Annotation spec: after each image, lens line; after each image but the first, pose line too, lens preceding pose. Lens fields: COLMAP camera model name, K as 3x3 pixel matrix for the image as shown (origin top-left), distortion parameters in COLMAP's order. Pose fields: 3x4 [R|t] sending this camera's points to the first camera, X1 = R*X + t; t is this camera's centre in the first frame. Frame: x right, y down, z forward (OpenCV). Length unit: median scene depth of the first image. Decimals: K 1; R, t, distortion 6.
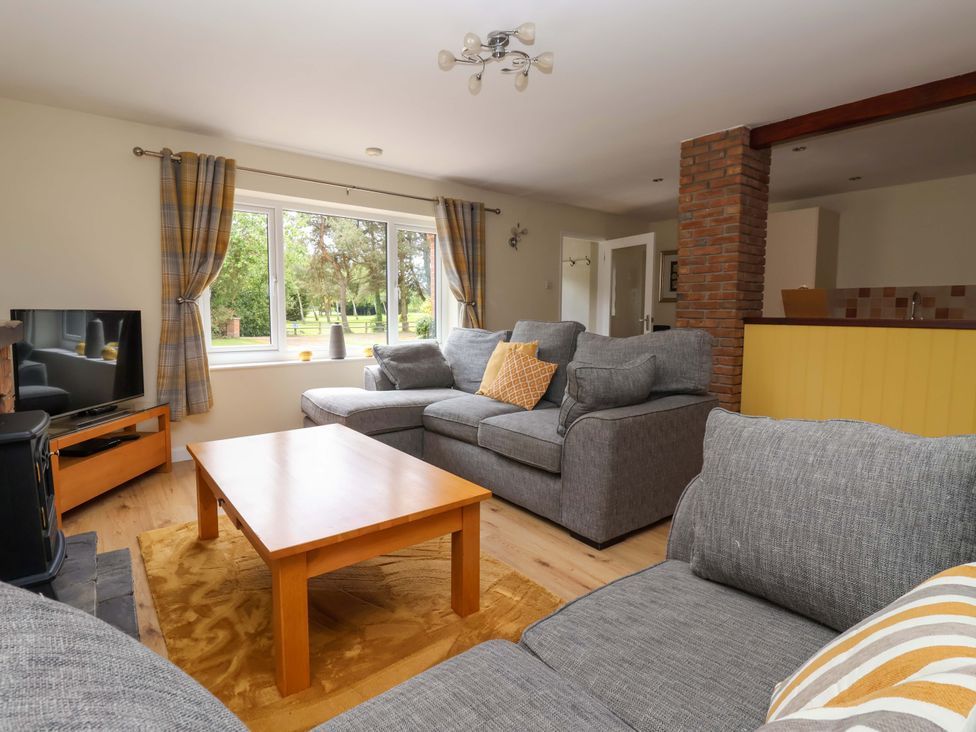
lens RADIAL K [[503.6, 0, 484.1], [0, 503.6, 361.8], [0, 0, 1]] dist [-0.023989, -0.005765]
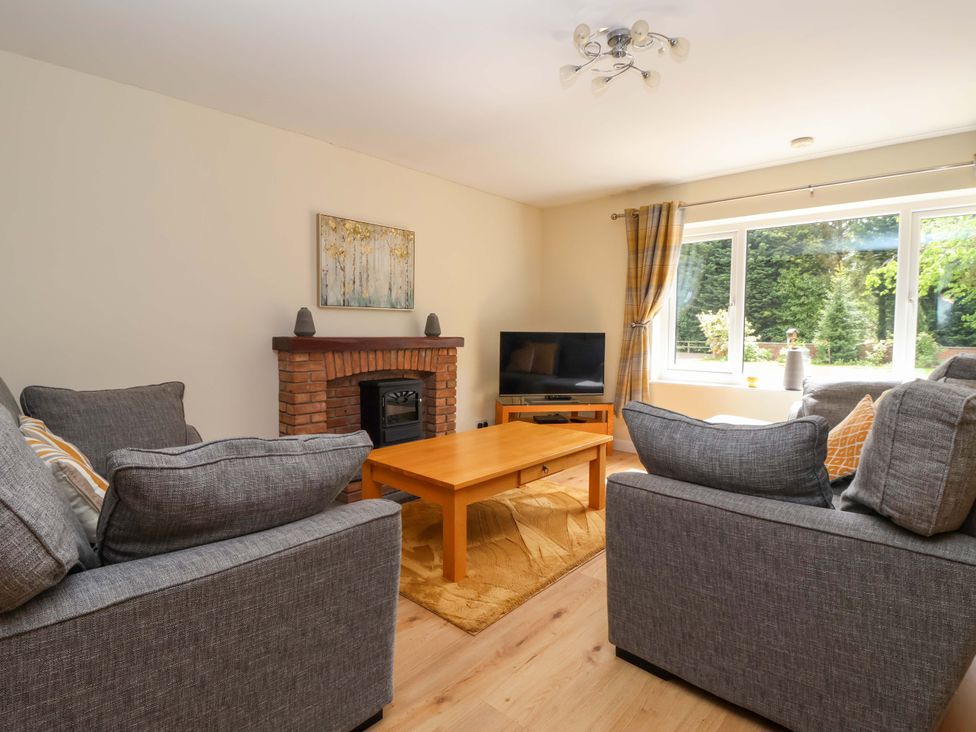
lens RADIAL K [[503.6, 0, 481.8], [0, 503.6, 371.8], [0, 0, 1]] dist [-0.023989, -0.005765]
pose [[0.152423, 0.075259, -0.985446, 0.595106], [-0.100600, 0.993099, 0.060283, -0.043706], [0.983182, 0.089948, 0.158942, 0.430089]]
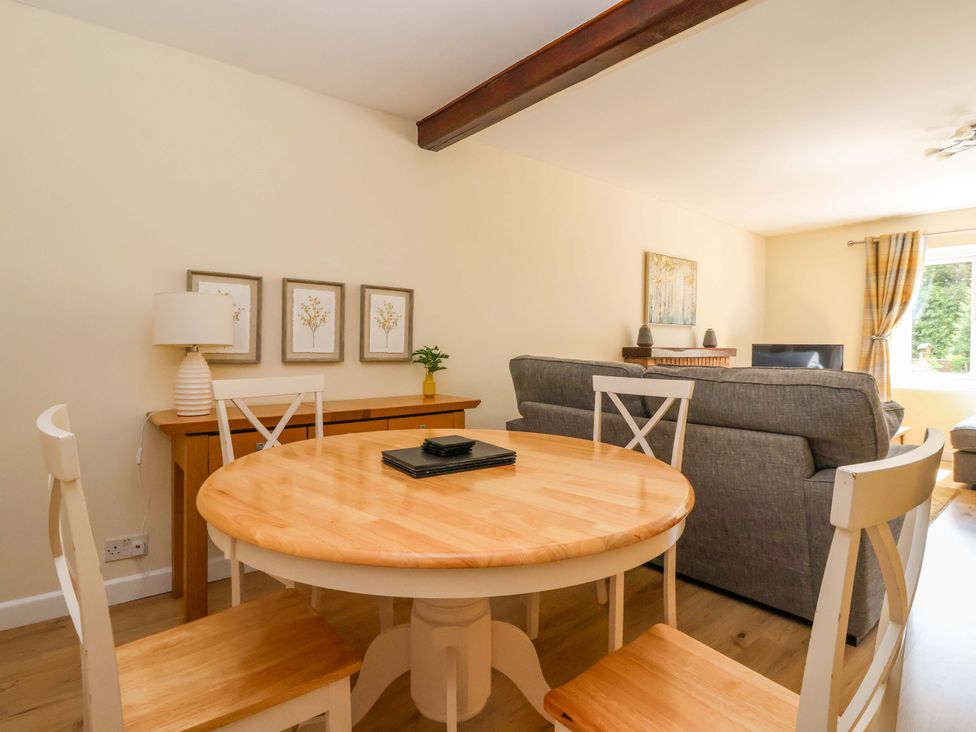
lens RADIAL K [[503.6, 0, 486.4], [0, 503.6, 366.3], [0, 0, 1]] dist [-0.023989, -0.005765]
pose [[0.008818, 0.028936, -0.999542, 0.809867], [-0.097026, 0.994889, 0.027945, 0.027297], [0.995243, 0.096735, 0.011581, -0.120508]]
